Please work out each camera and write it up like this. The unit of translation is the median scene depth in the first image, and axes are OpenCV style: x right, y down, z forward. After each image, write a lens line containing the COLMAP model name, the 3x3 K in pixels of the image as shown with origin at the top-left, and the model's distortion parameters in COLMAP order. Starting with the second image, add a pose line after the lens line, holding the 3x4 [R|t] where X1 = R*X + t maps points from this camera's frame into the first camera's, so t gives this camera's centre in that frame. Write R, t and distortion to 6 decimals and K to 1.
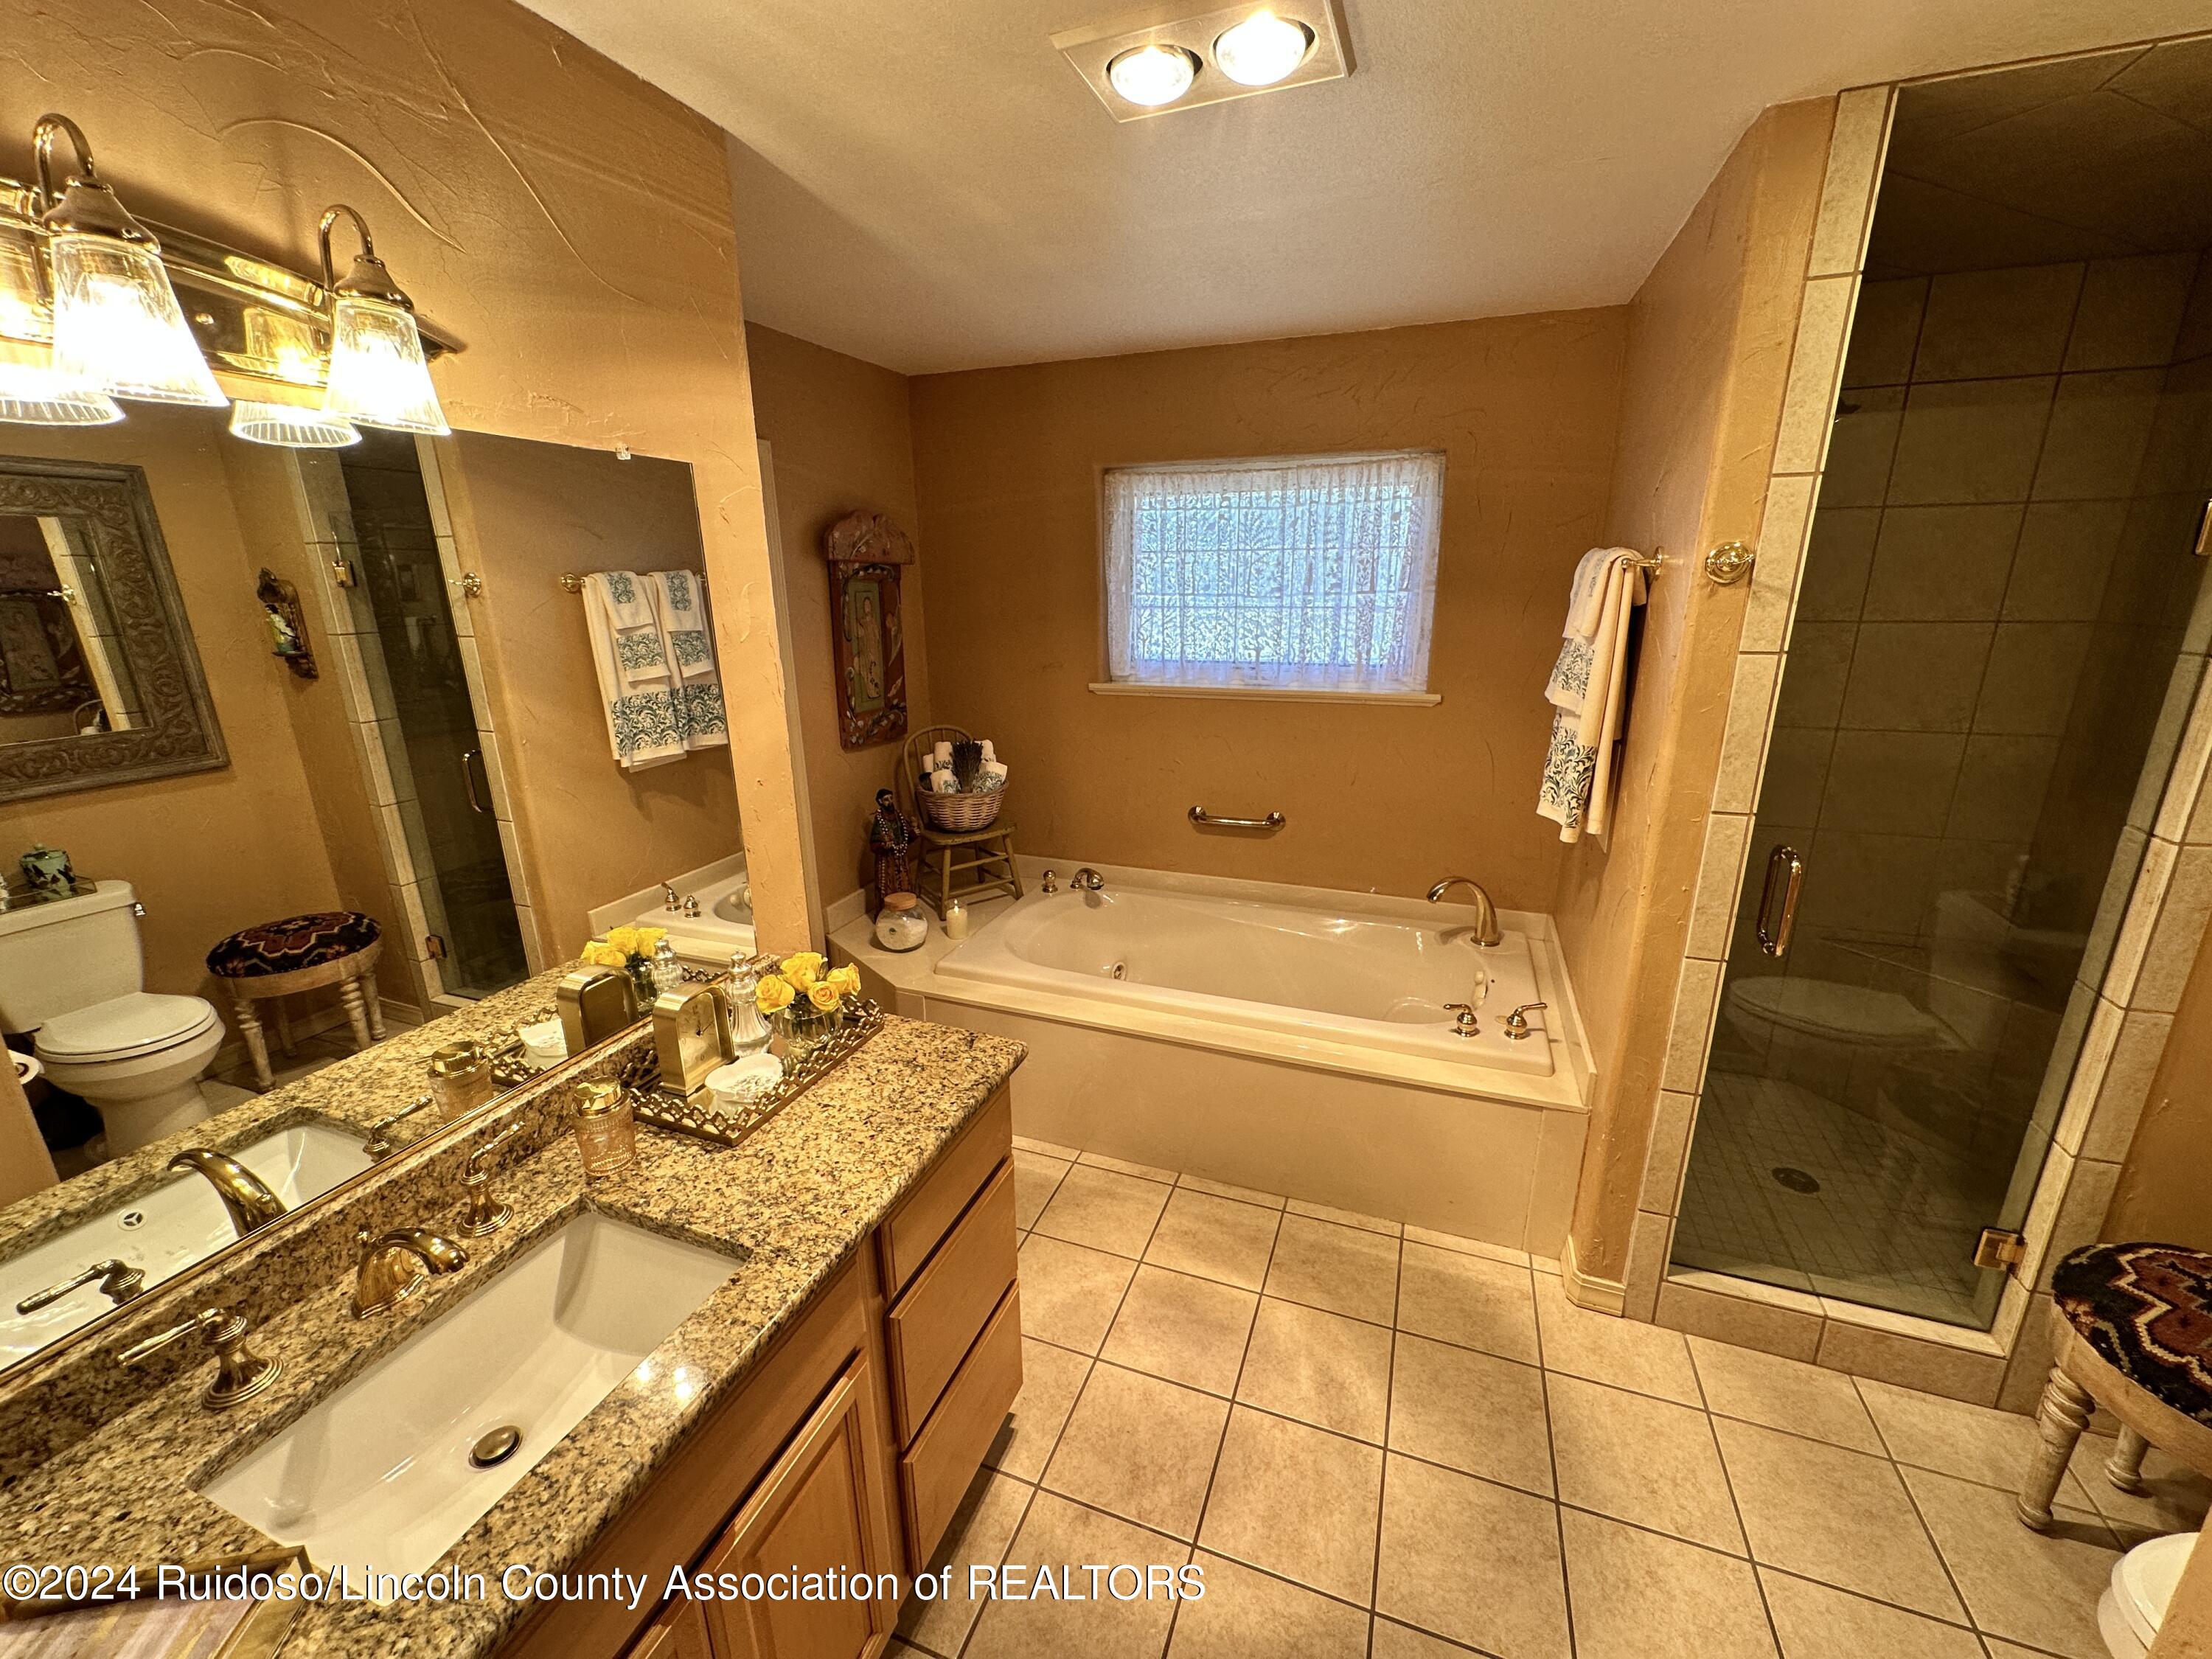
lens RADIAL K [[886.0, 0, 1103.7], [0, 886.0, 829.5], [0, 0, 1]] dist [-0.001181, 0.000102]
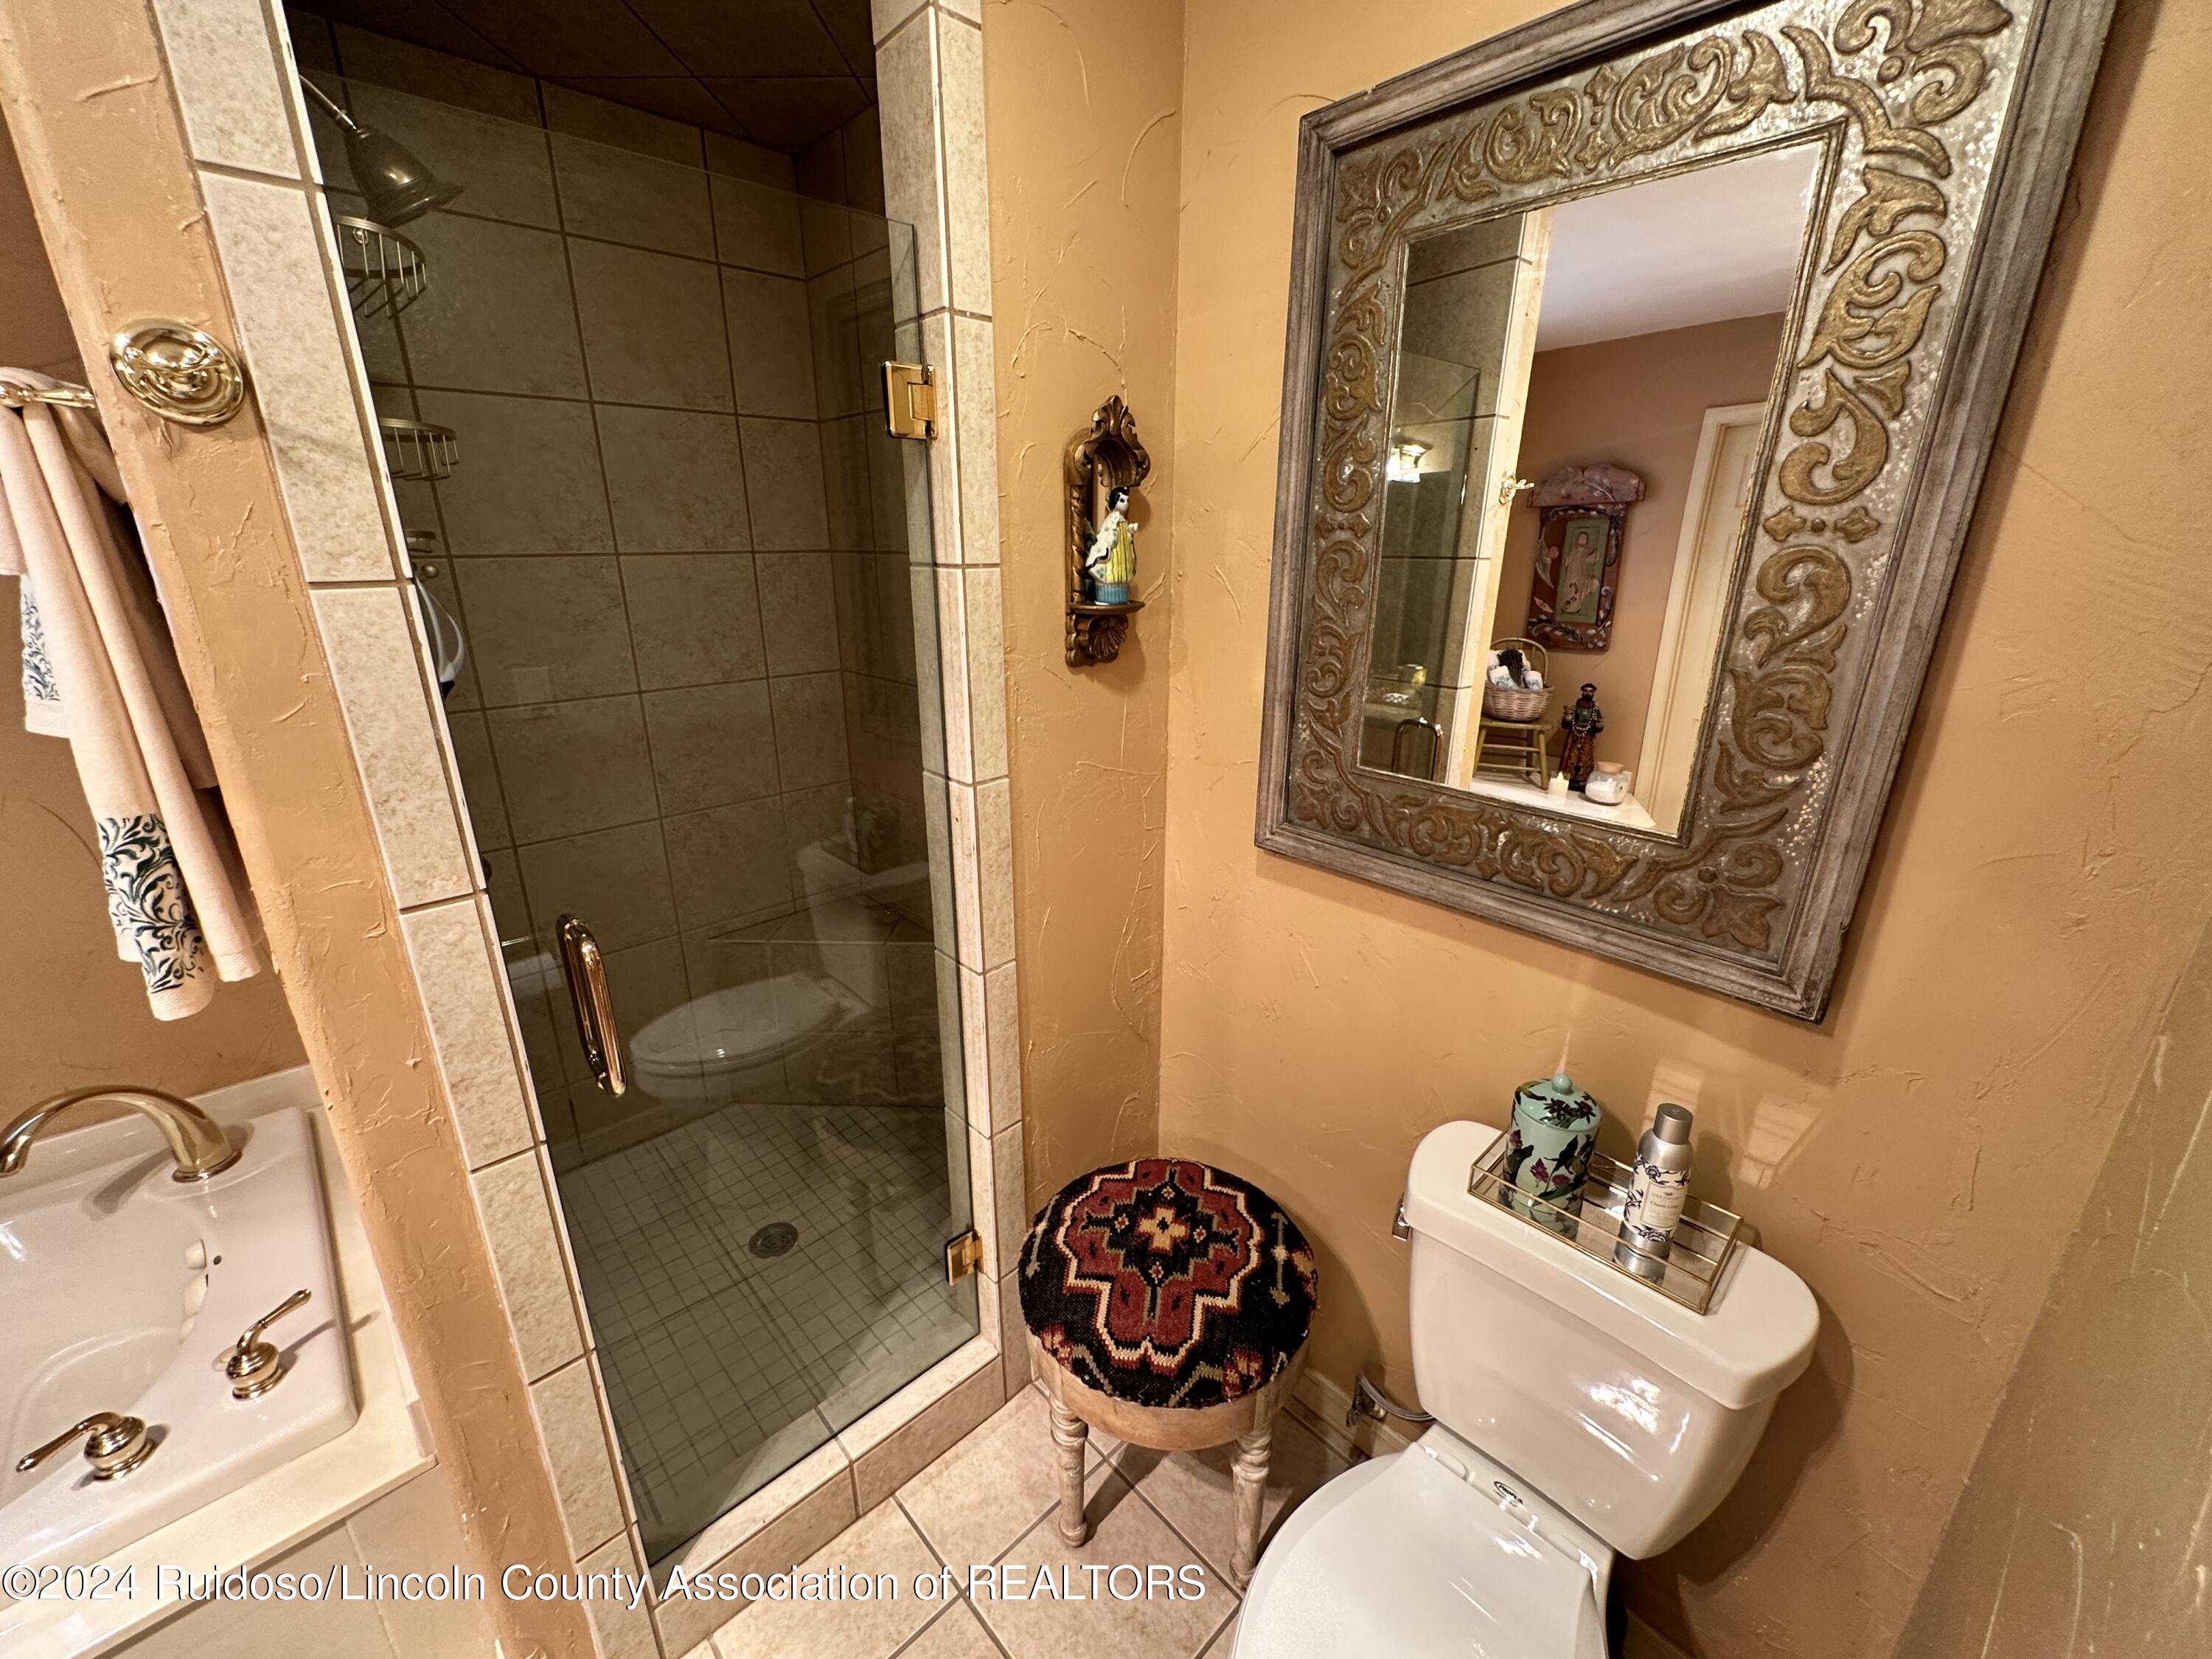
lens RADIAL K [[886.0, 0, 1102.6], [0, 886.0, 828.3], [0, 0, 1]] dist [-0.001181, 0.000102]
pose [[0.438255, -0.270323, 0.857239, 0.365505], [0.241563, 0.954041, 0.177352, -0.046409], [-0.865783, 0.129352, 0.483413, 0.336873]]
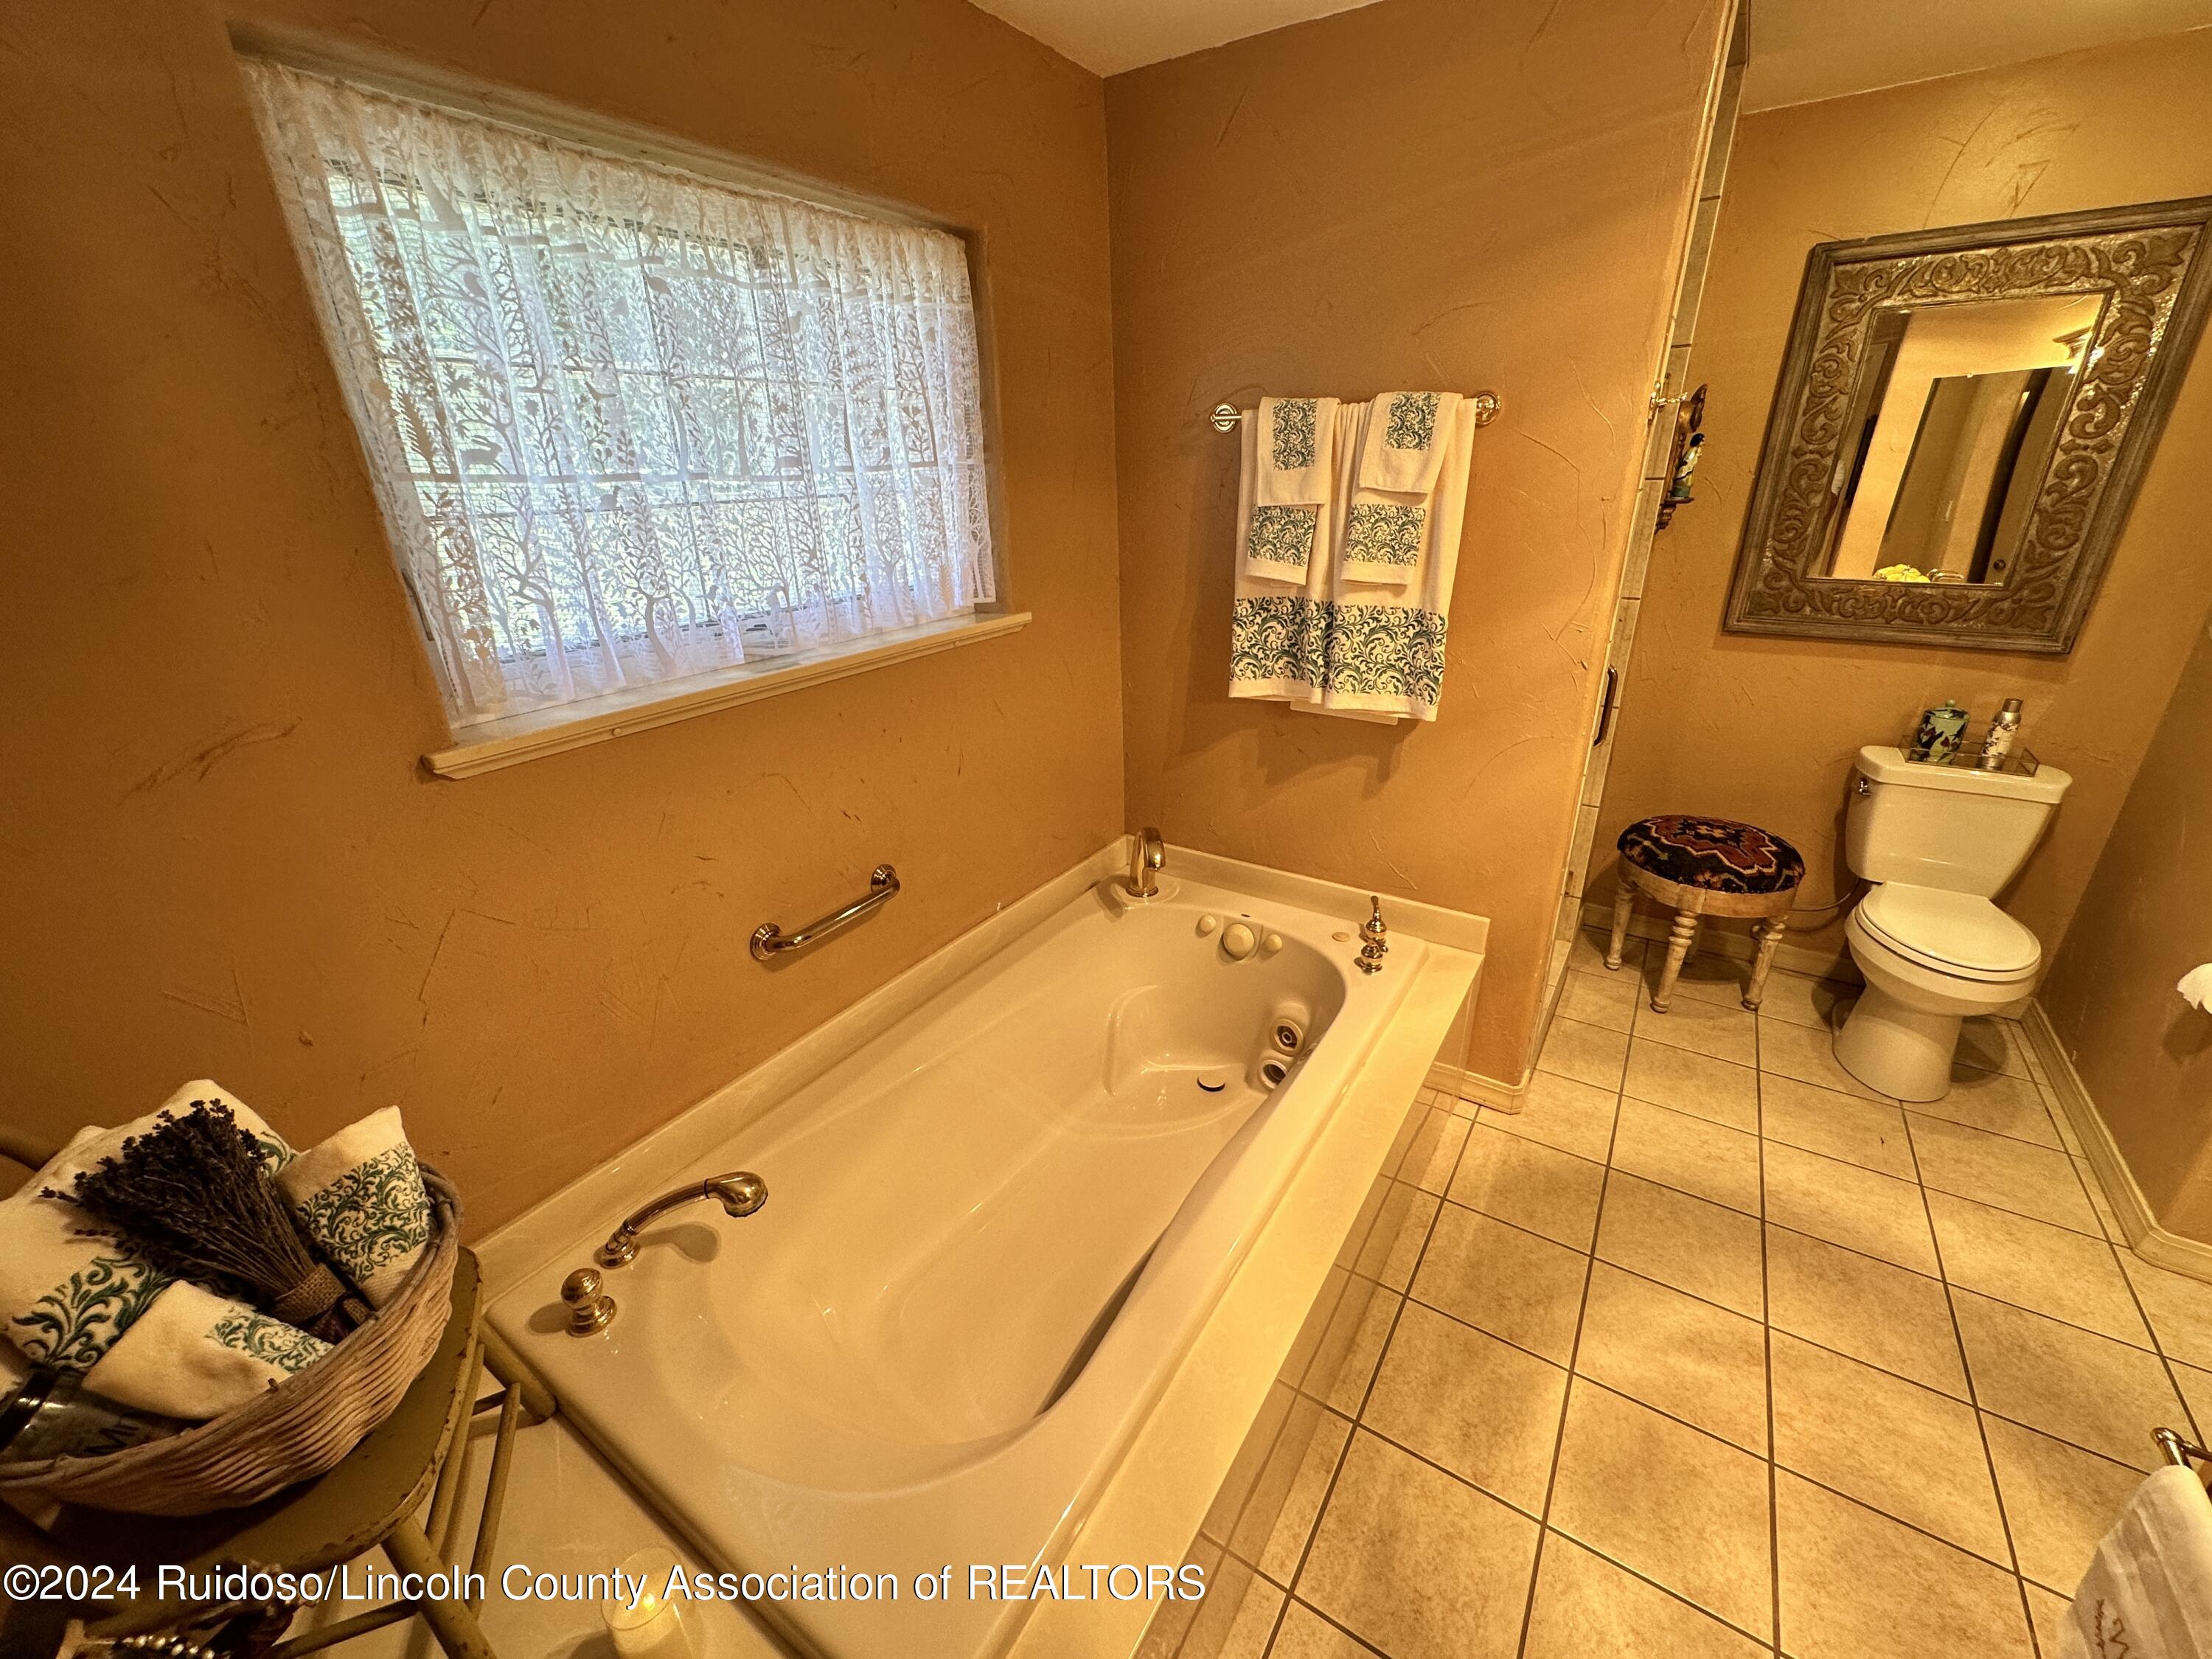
lens RADIAL K [[886.0, 0, 1101.6], [0, 886.0, 831.0], [0, 0, 1]] dist [-0.001181, 0.000102]
pose [[0.218617, -0.373274, 0.901595, -0.442930], [0.292432, 0.906541, 0.304413, -0.269144], [-0.930962, 0.197106, 0.307343, 1.063831]]
